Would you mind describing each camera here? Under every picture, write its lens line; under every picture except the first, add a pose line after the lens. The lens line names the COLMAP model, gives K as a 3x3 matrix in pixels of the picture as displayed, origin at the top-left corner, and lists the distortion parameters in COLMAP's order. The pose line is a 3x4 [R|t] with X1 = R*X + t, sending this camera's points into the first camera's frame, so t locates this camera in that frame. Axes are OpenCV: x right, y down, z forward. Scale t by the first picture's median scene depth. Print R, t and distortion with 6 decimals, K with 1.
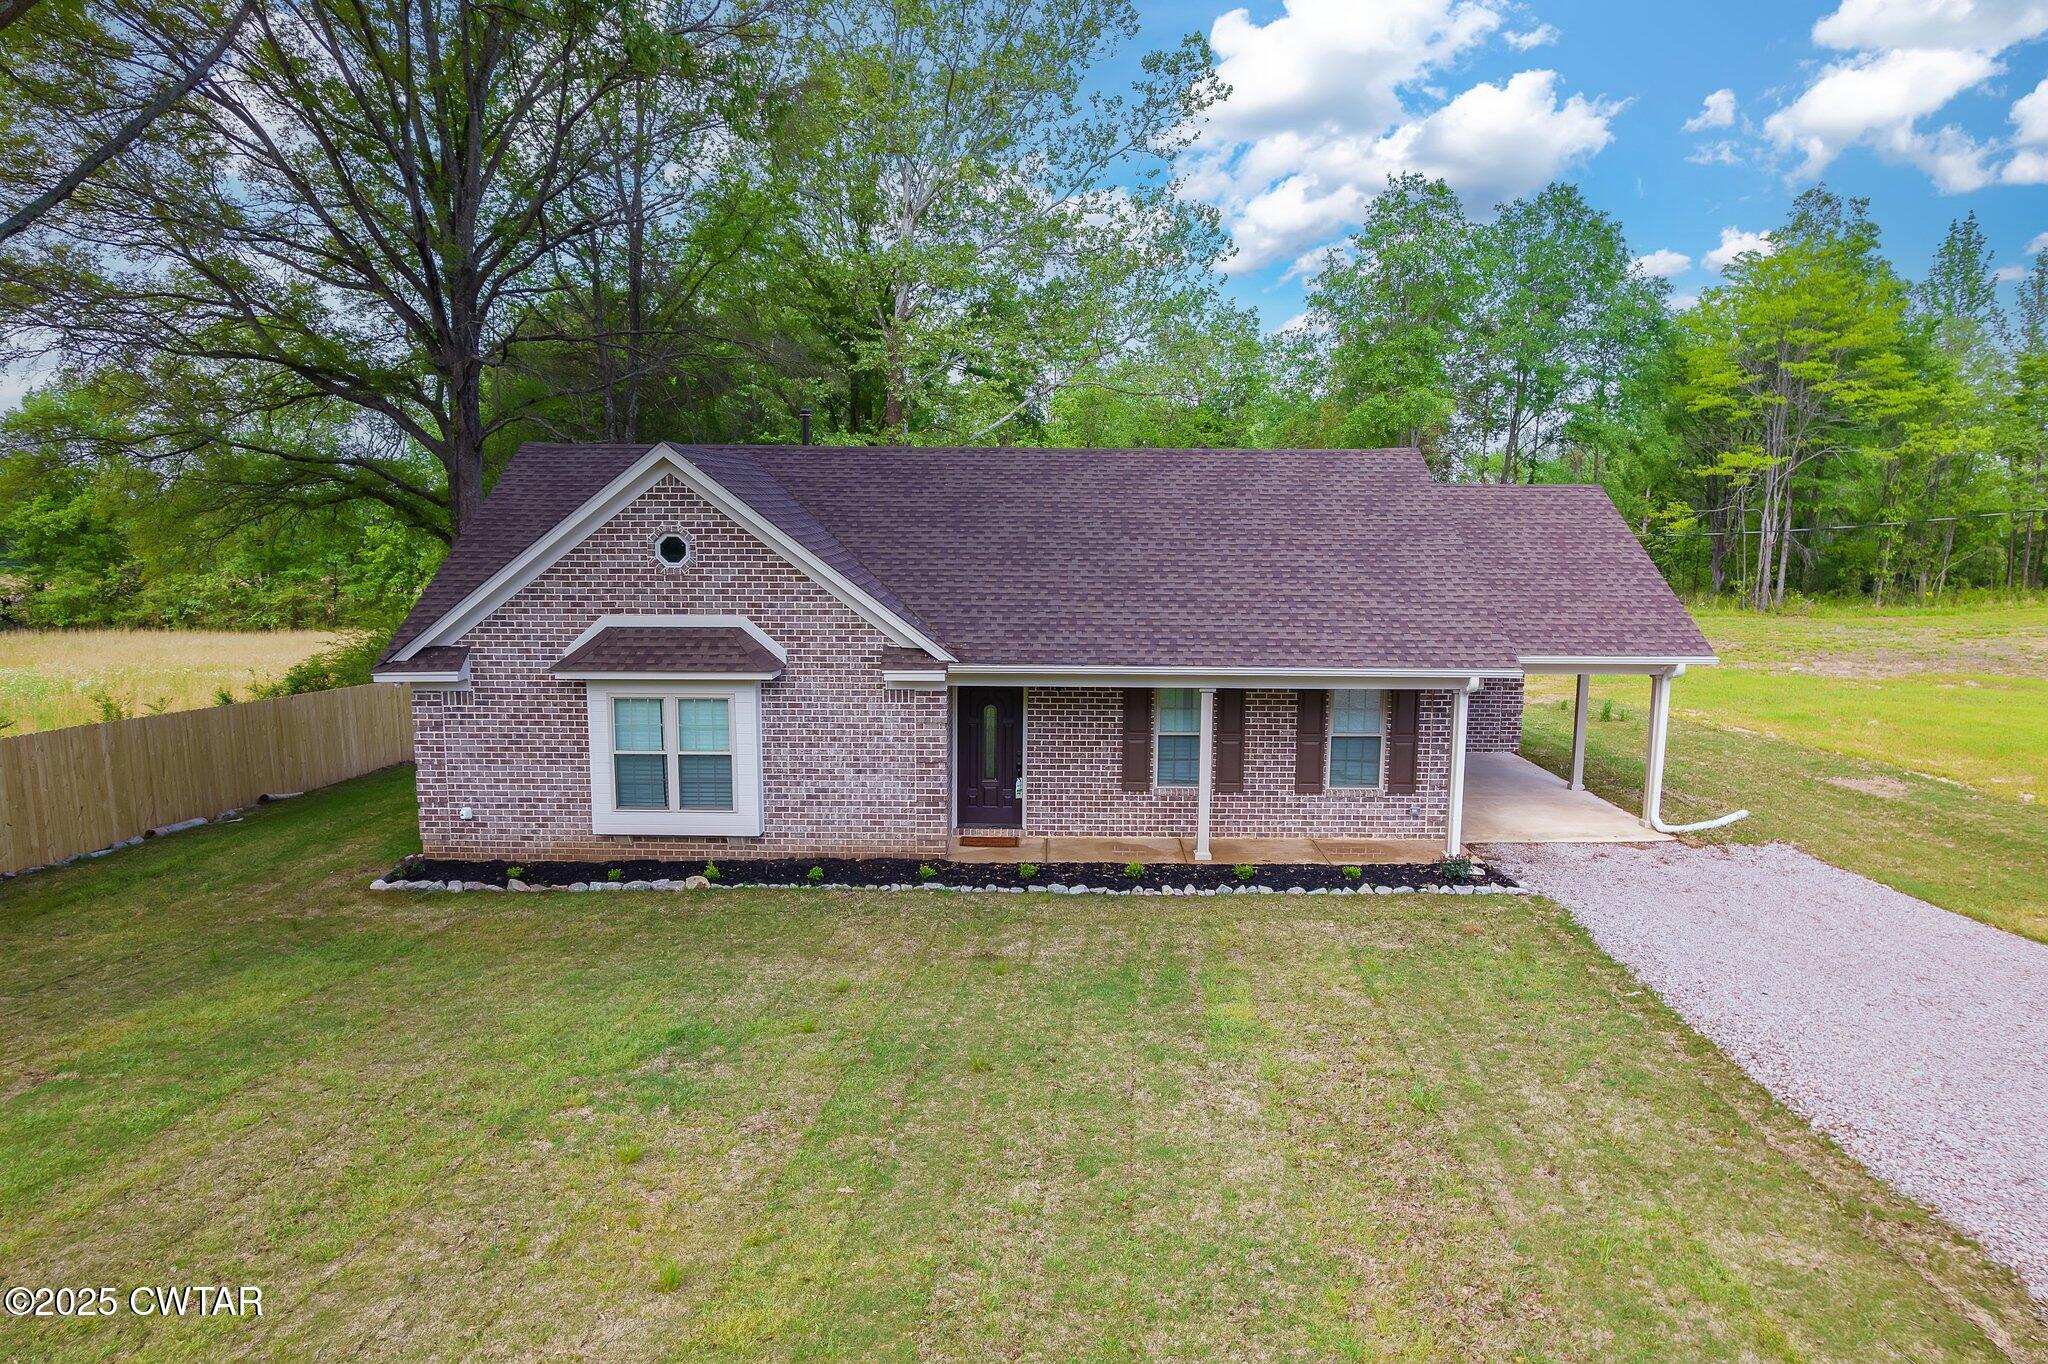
lens RADIAL K [[1310.1, 0, 1027.3], [0, 1310.1, 691.0], [0, 0, 1]] dist [-0.078309, 0.067734]
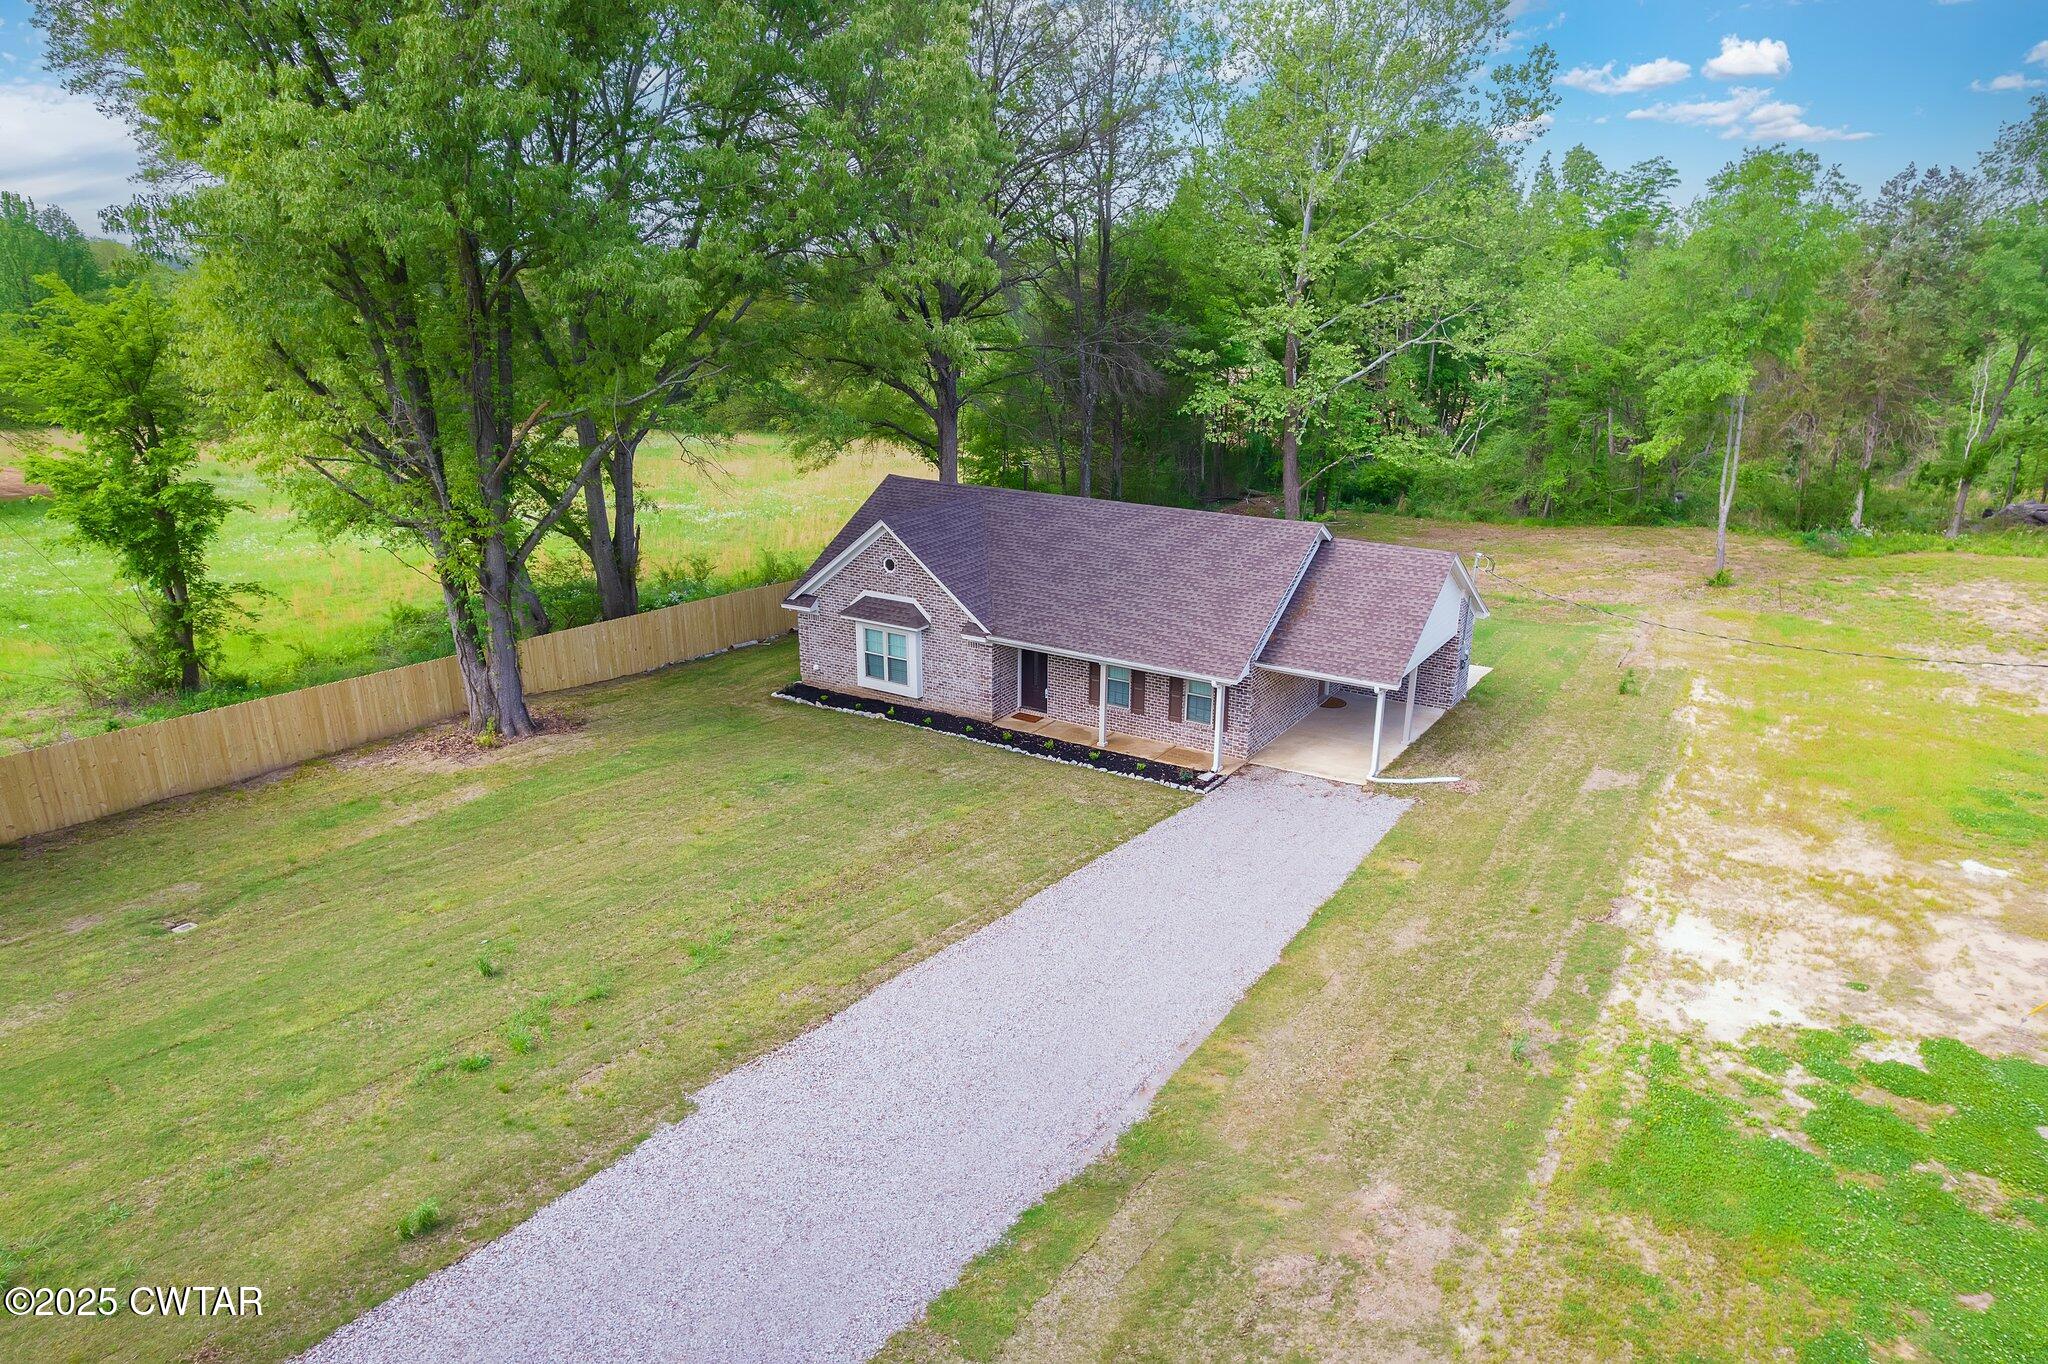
lens RADIAL K [[1310.1, 0, 1028.1], [0, 1310.1, 684.6], [0, 0, 1]] dist [-0.078309, 0.067734]
pose [[0.848940, 0.159432, -0.503867, 1.041359], [-0.070144, 0.978967, 0.191579, -0.341092], [0.523813, -0.127296, 0.842268, -0.739566]]
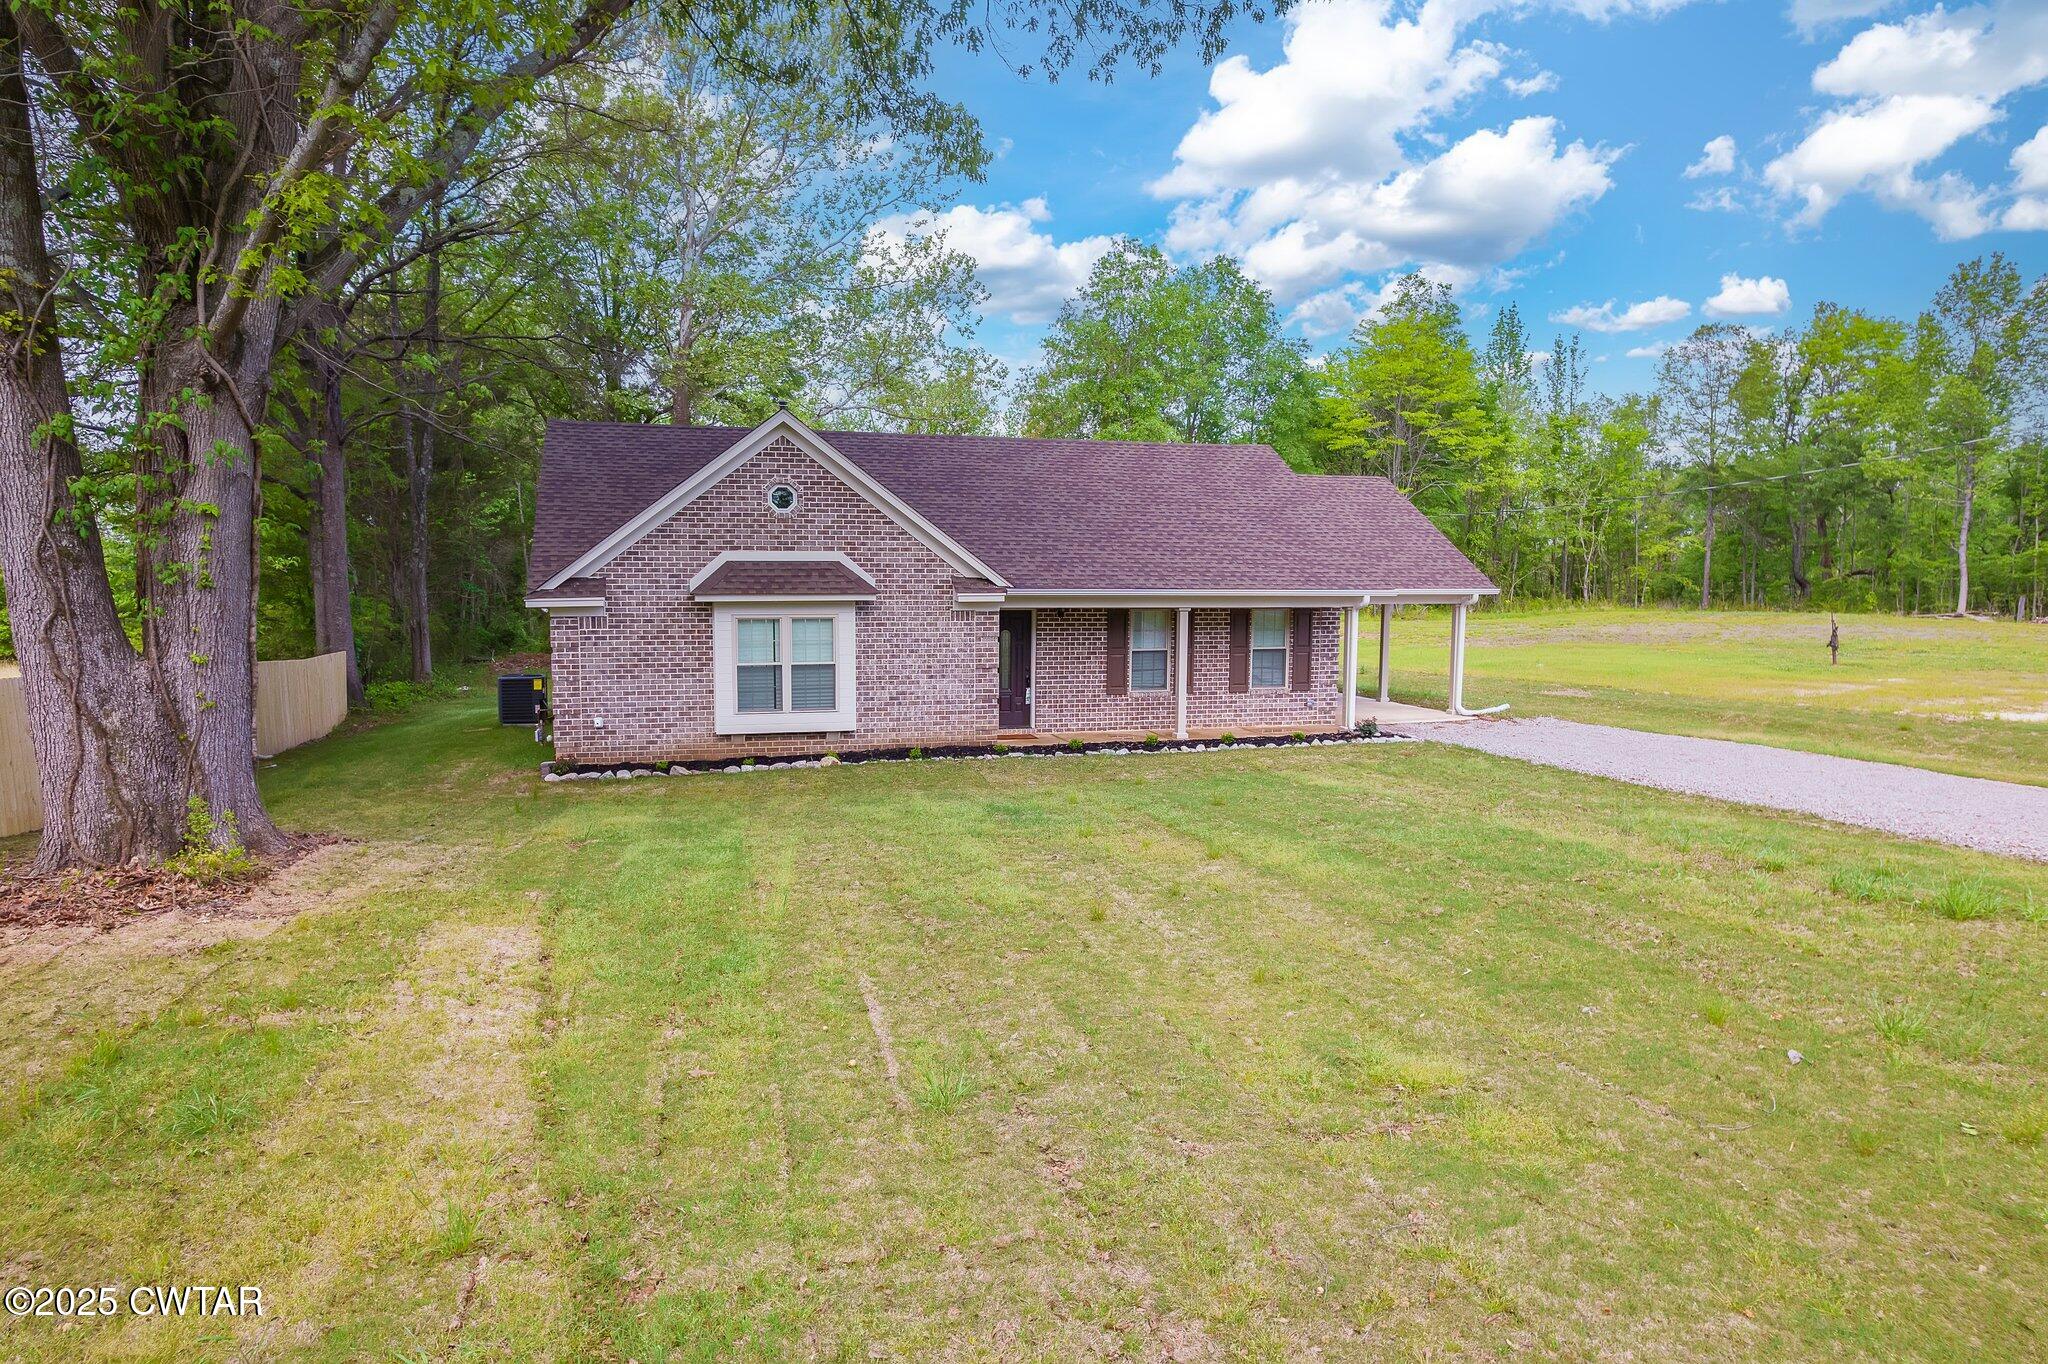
lens RADIAL K [[1310.1, 0, 1024.1], [0, 1310.1, 695.1], [0, 0, 1]] dist [-0.078309, 0.067734]
pose [[0.956325, -0.028436, 0.290920, -0.407662], [0.038364, 0.998858, -0.028480, 0.117809], [-0.289778, 0.038397, 0.956323, -0.229108]]
